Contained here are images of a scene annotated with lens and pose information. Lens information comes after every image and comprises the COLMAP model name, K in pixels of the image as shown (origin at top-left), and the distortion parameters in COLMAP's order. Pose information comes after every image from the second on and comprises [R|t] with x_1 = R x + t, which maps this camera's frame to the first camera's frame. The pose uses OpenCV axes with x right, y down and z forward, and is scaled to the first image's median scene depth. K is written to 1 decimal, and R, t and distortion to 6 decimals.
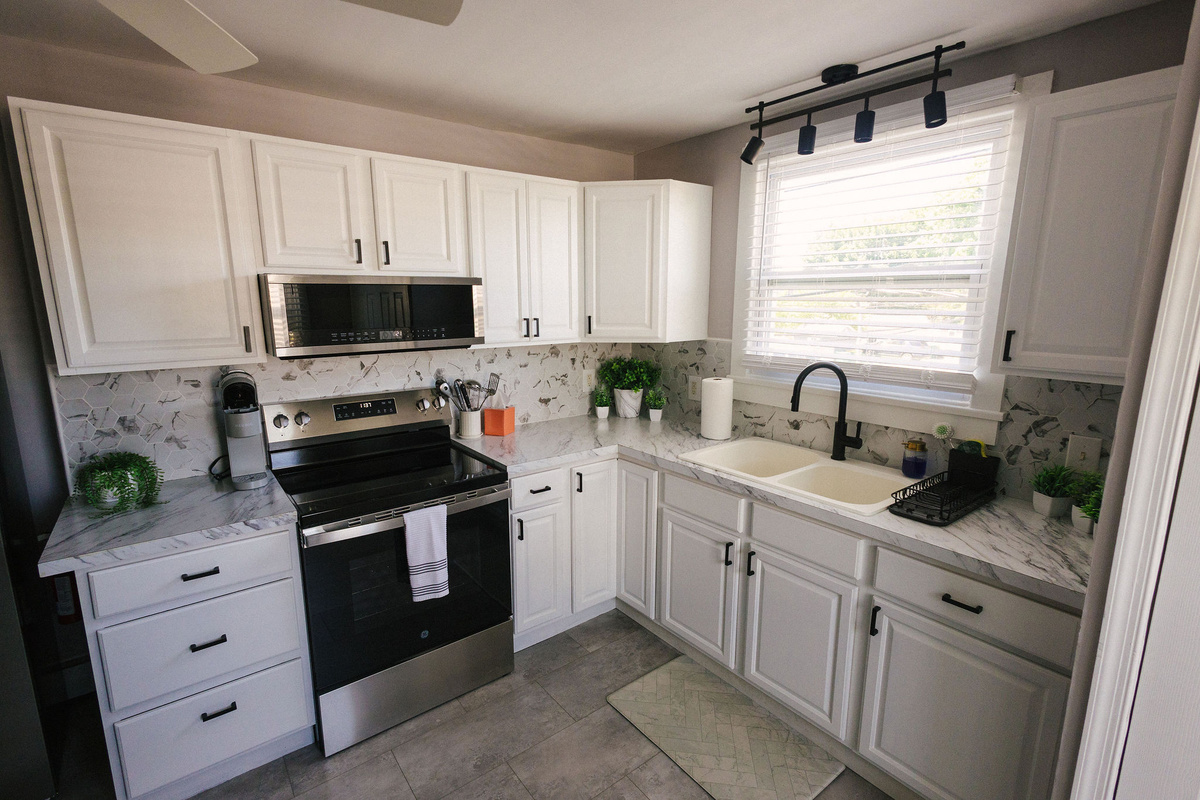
lens RADIAL K [[557.6, 0, 595.4], [0, 557.6, 402.5], [0, 0, 1]] dist [0.012600, -0.000775]
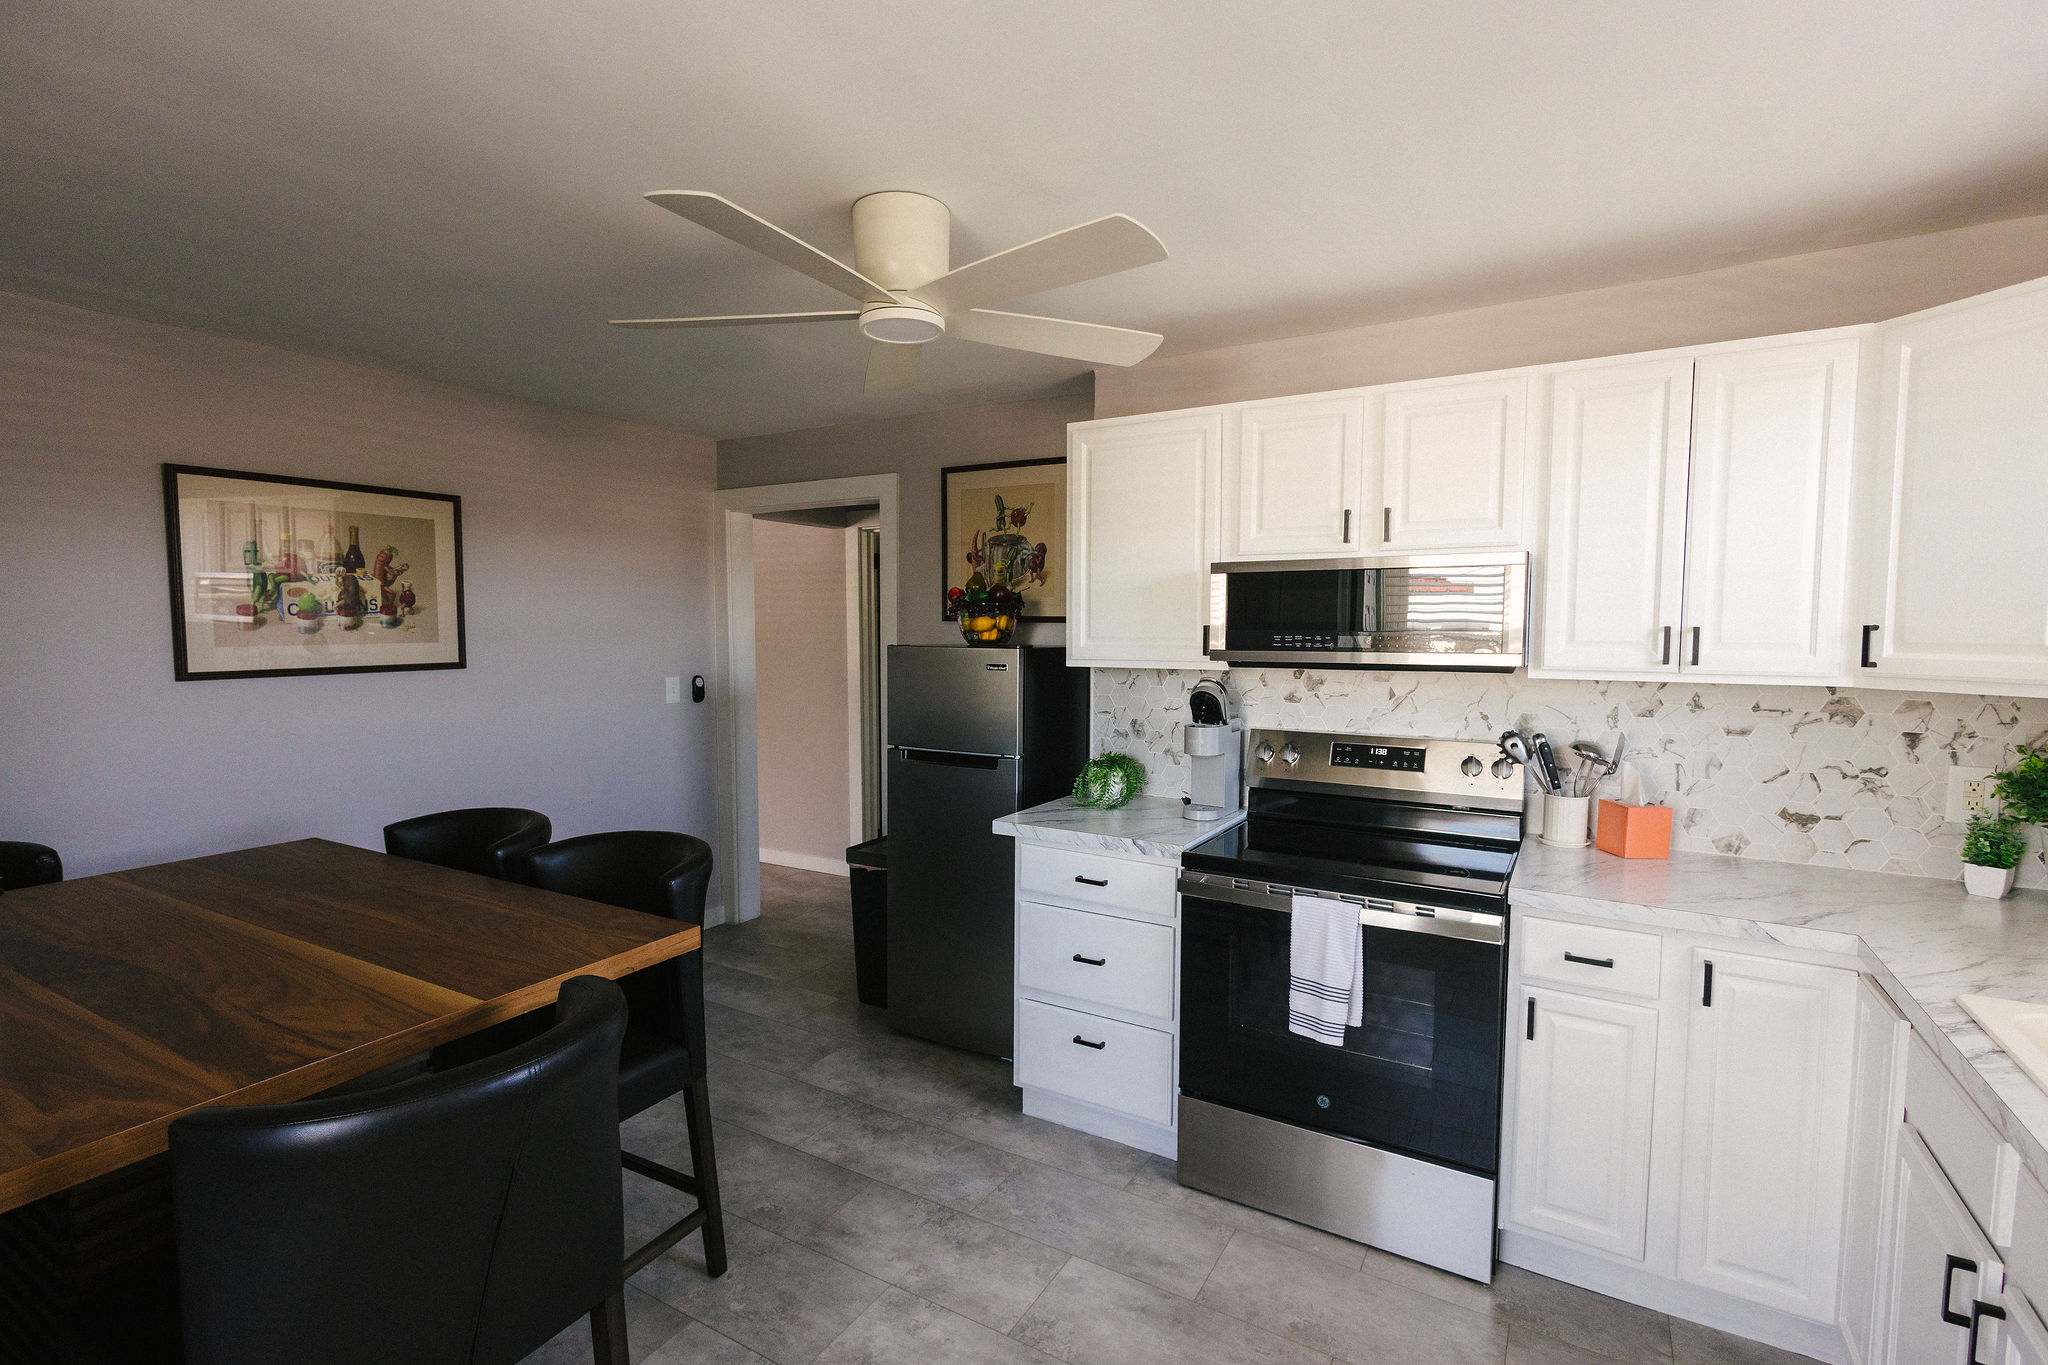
lens RADIAL K [[949.8, 0, 1014.6], [0, 949.8, 687.0], [0, 0, 1]] dist [0.009773, -0.002010]
pose [[0.365570, 0.065053, -0.928508, 0.558659], [-0.177700, 0.984084, -0.001017, 0.008725], [0.913664, 0.165368, 0.371311, 0.191295]]
